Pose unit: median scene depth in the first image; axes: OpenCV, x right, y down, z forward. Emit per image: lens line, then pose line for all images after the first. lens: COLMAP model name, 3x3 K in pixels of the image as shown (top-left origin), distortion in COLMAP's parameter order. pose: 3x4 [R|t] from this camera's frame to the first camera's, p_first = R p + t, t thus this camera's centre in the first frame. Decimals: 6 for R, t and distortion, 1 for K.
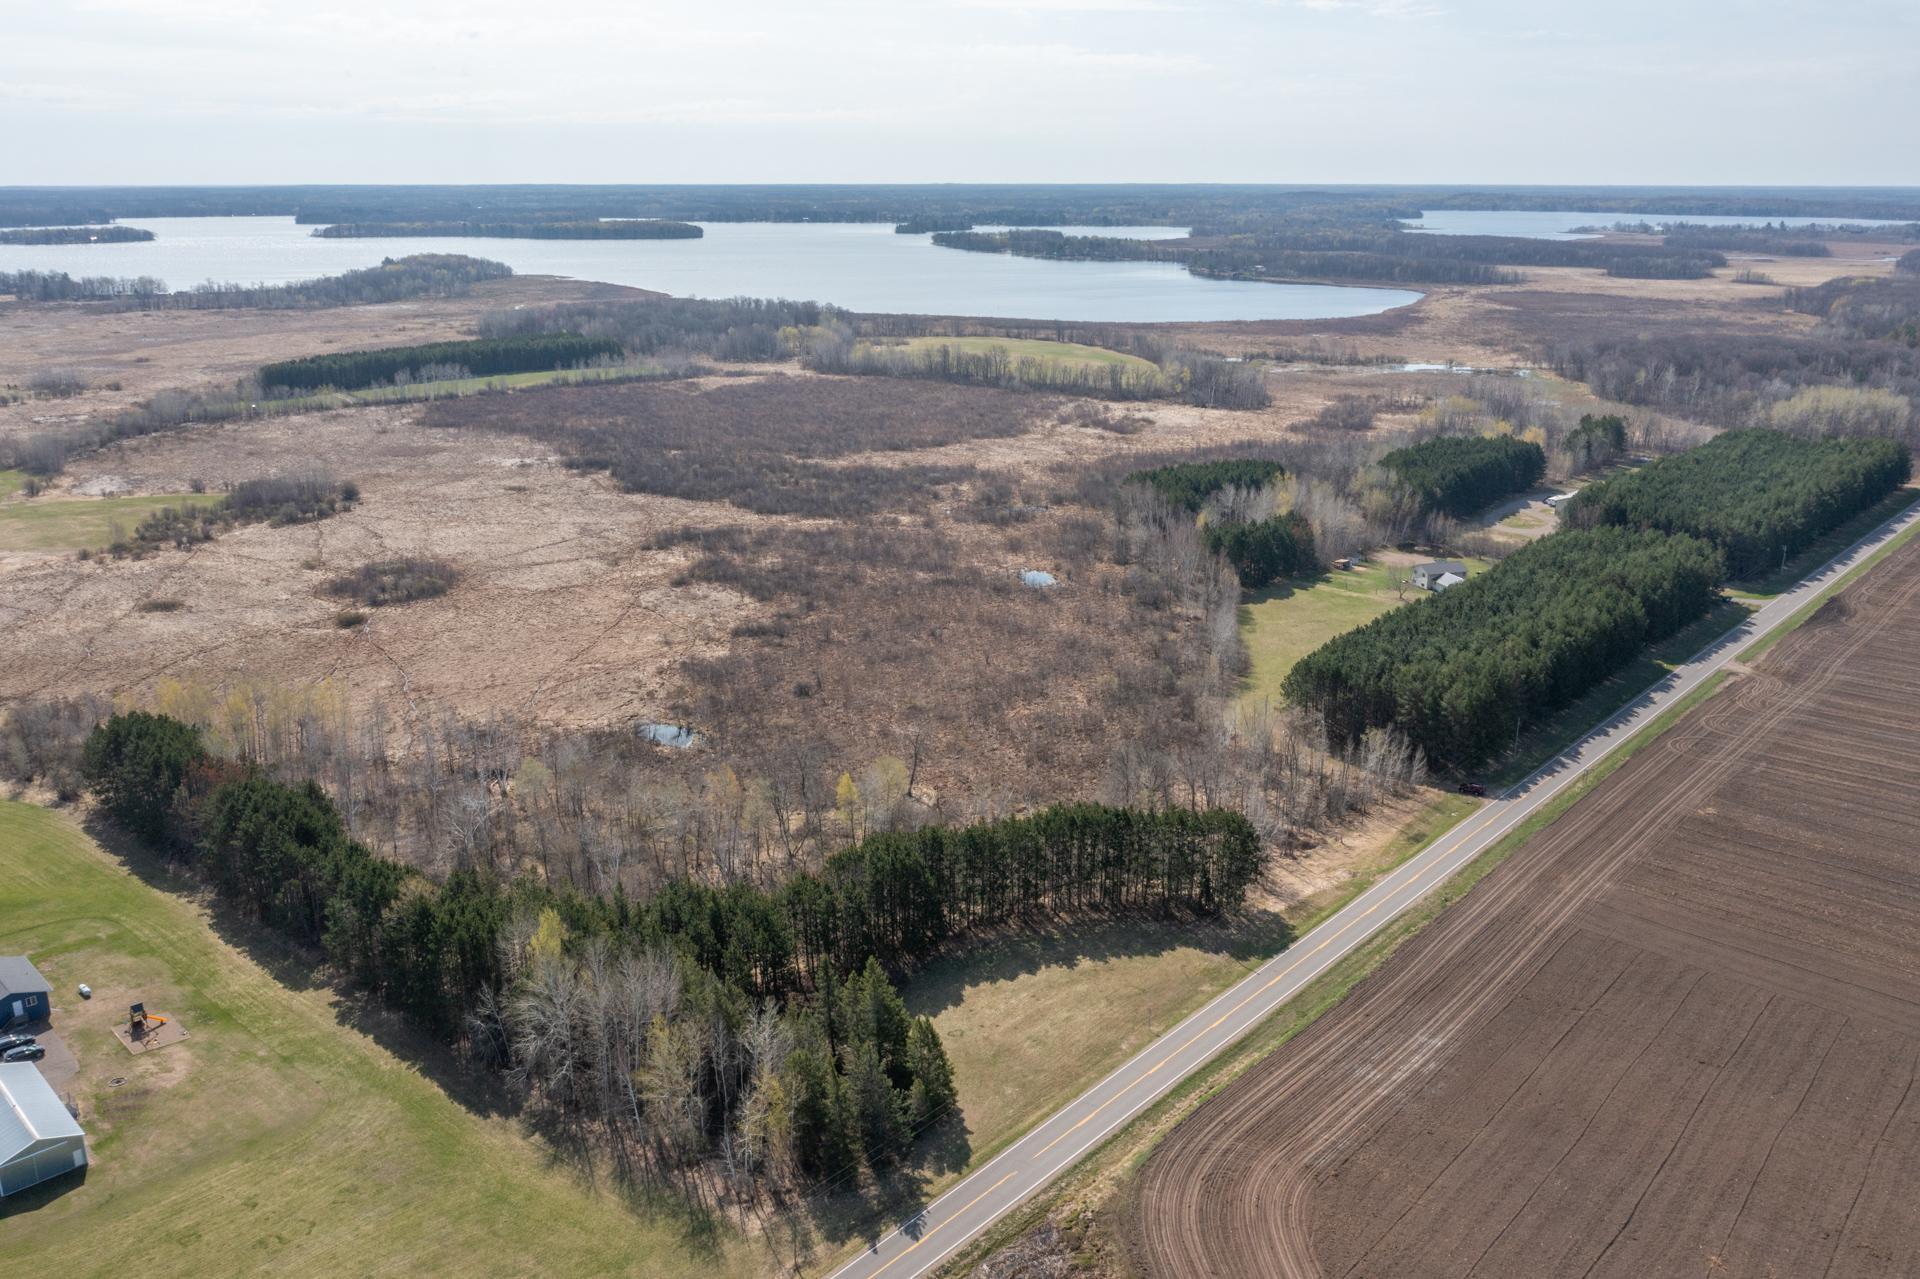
lens RADIAL K [[1519.4, 0, 954.6], [0, 1519.4, 638.2], [0, 0, 1]] dist [-0.018387, 0.010088]
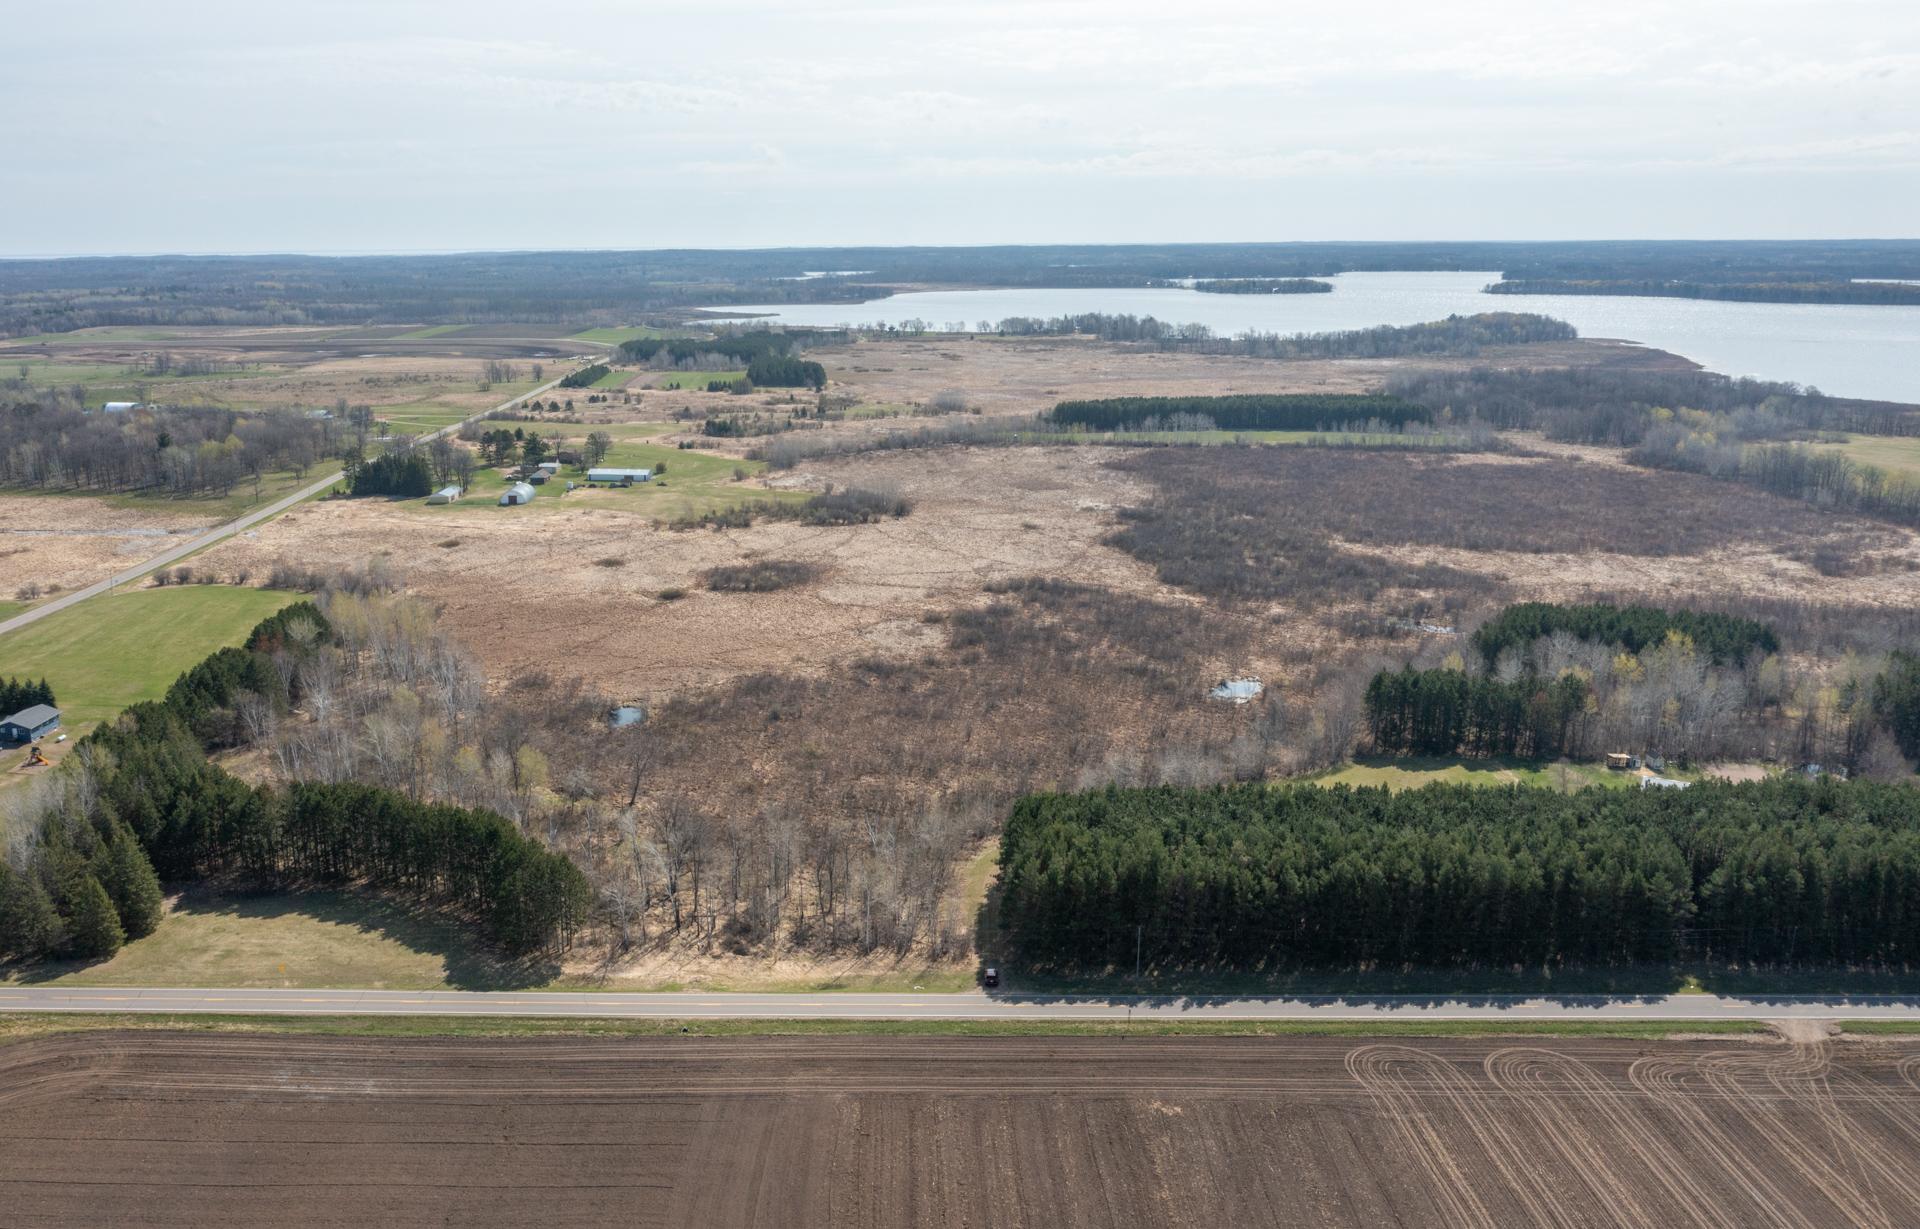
lens RADIAL K [[1554.1, 0, 803.1], [0, 1554.1, 615.3], [0, 0, 1]] dist [-0.006525, 0.002046]
pose [[0.646303, 0.174187, -0.742934, 0.652544], [-0.213991, 0.975904, 0.042651, -0.078238], [0.732462, 0.131415, 0.668004, 0.261808]]
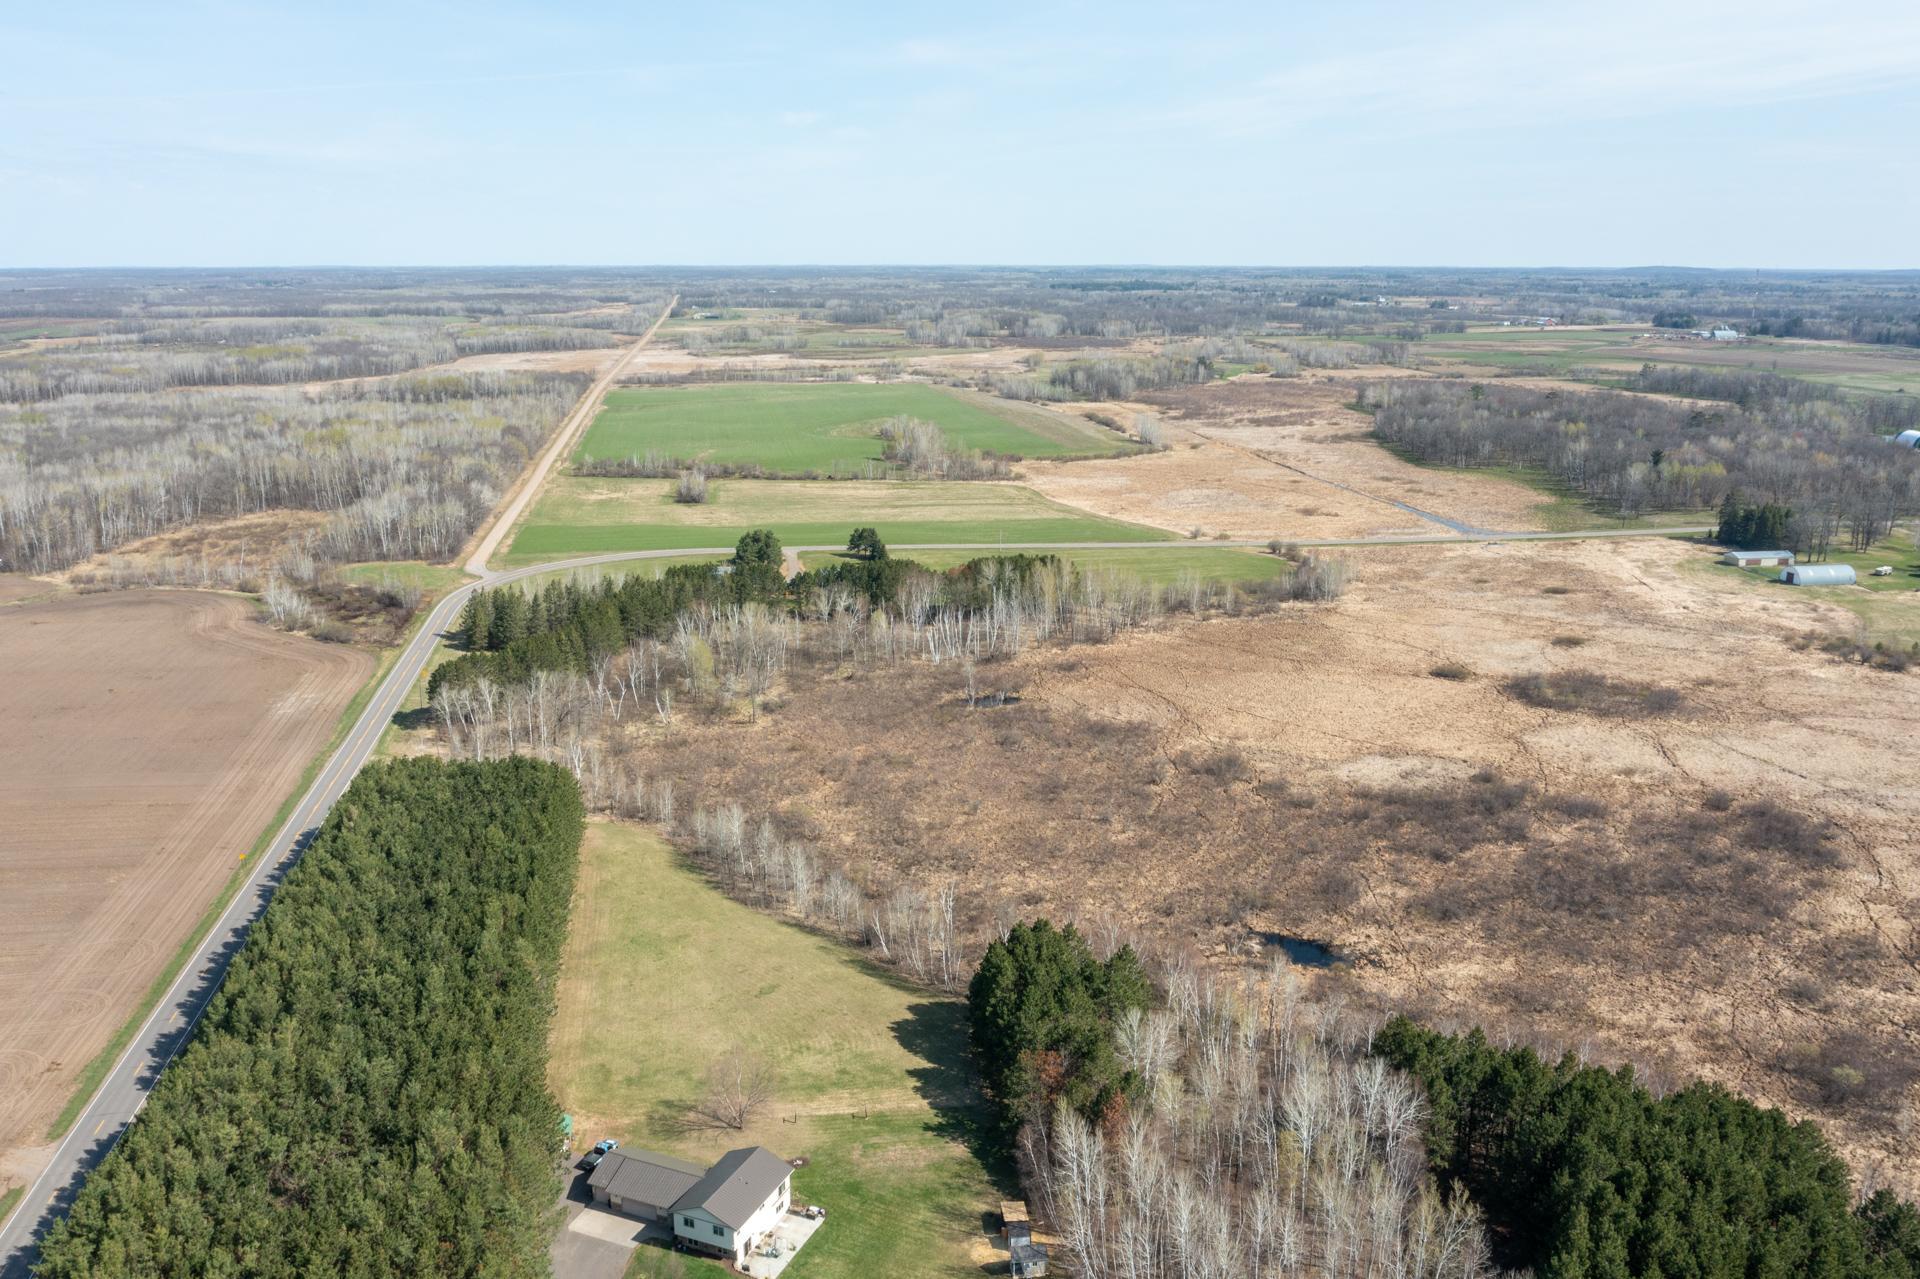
lens RADIAL K [[1534.7, 0, 956.1], [0, 1534.7, 639.2], [0, 0, 1]] dist [-0.016401, 0.006844]
pose [[-0.621980, 0.188284, -0.760060, 0.650205], [-0.228295, 0.884886, 0.406027, -0.409179], [0.749014, 0.426059, -0.507397, 1.361842]]
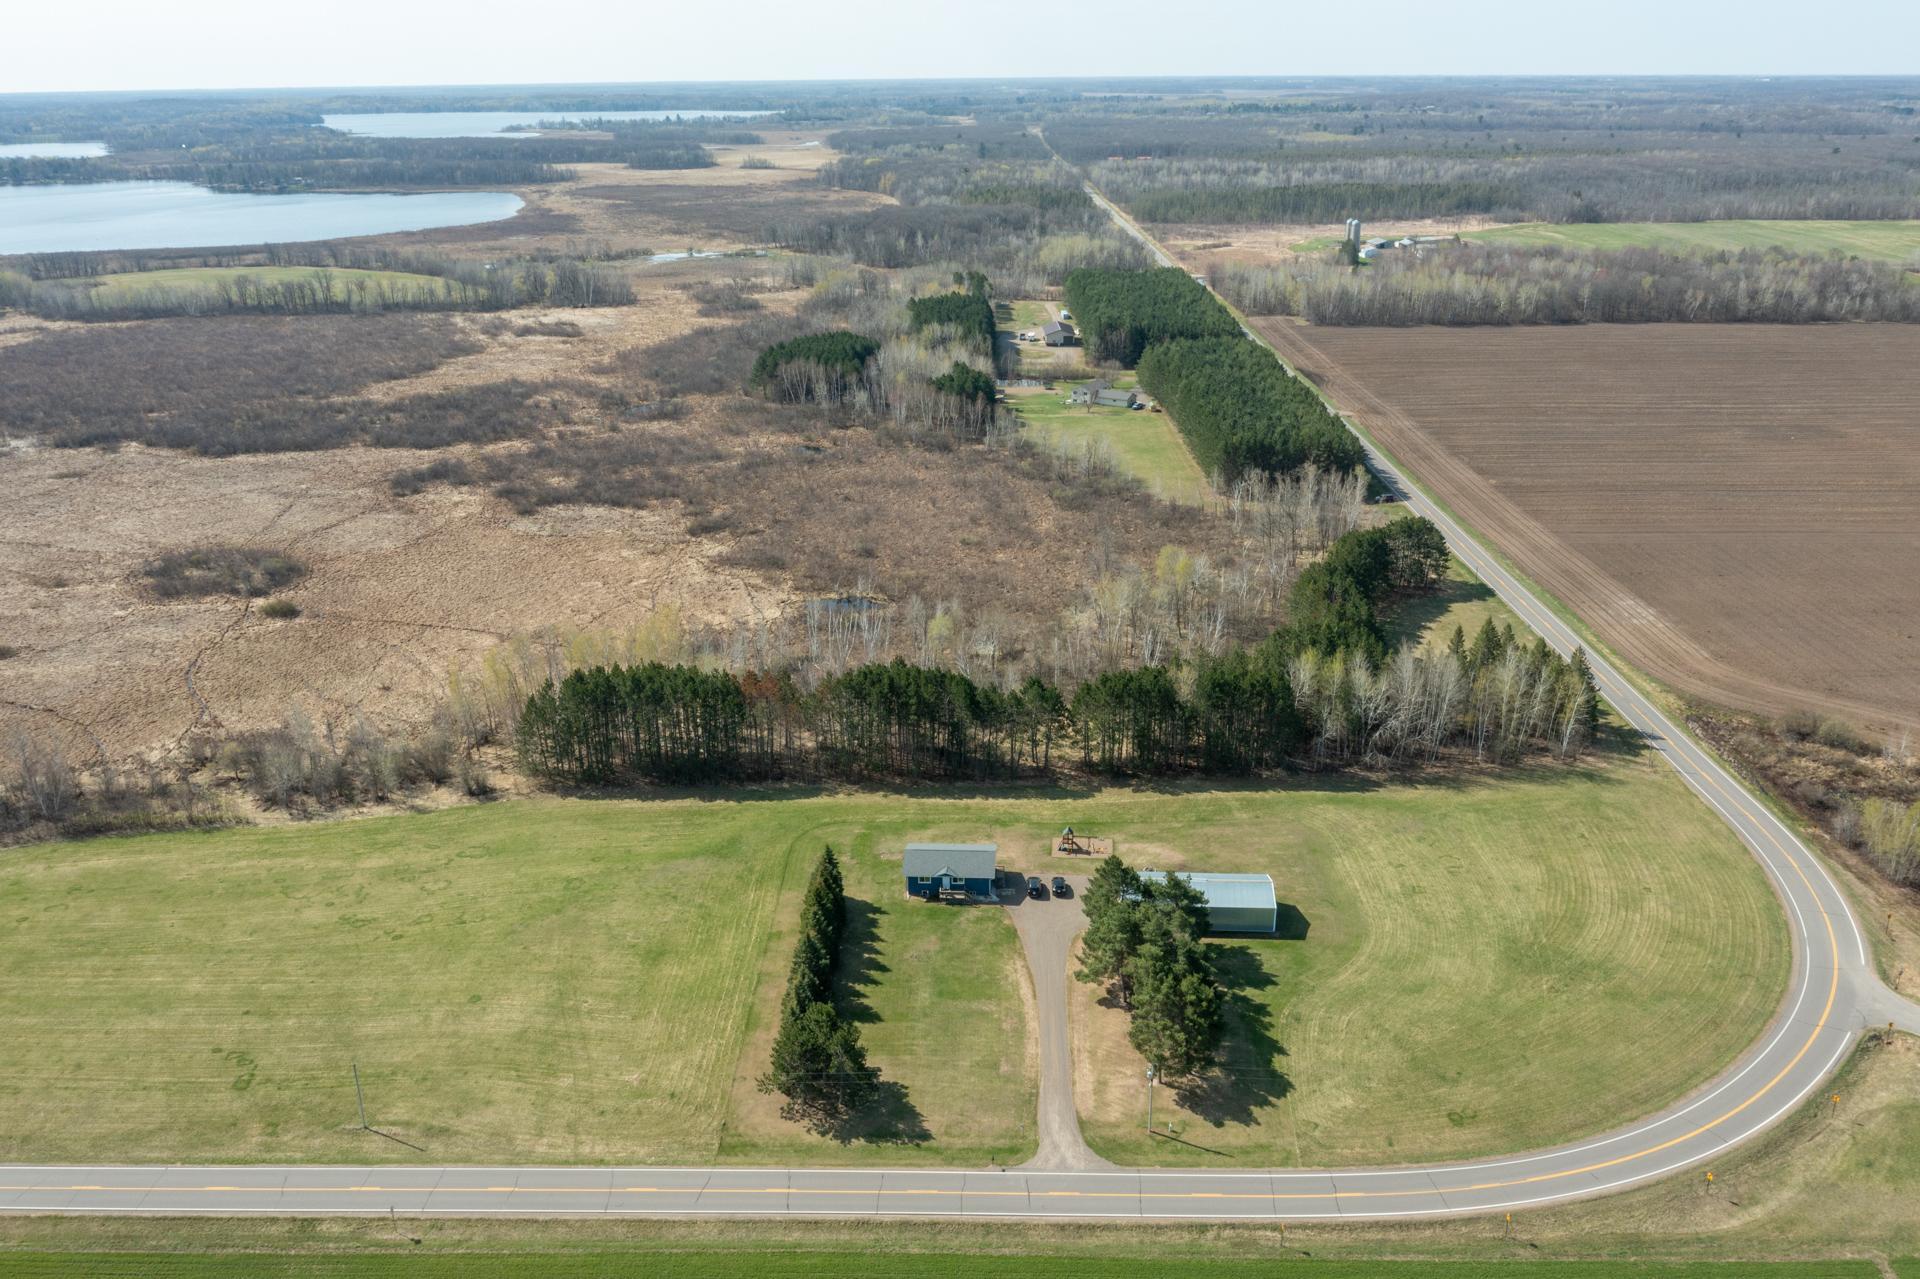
lens RADIAL K [[1513.7, 0, 955.6], [0, 1513.7, 639.5], [0, 0, 1]] dist [-0.017622, 0.008159]
pose [[0.753697, -0.238611, 0.612378, -0.689518], [0.200920, 0.970811, 0.130986, -0.033728], [-0.625757, 0.024316, 0.779639, 0.087498]]
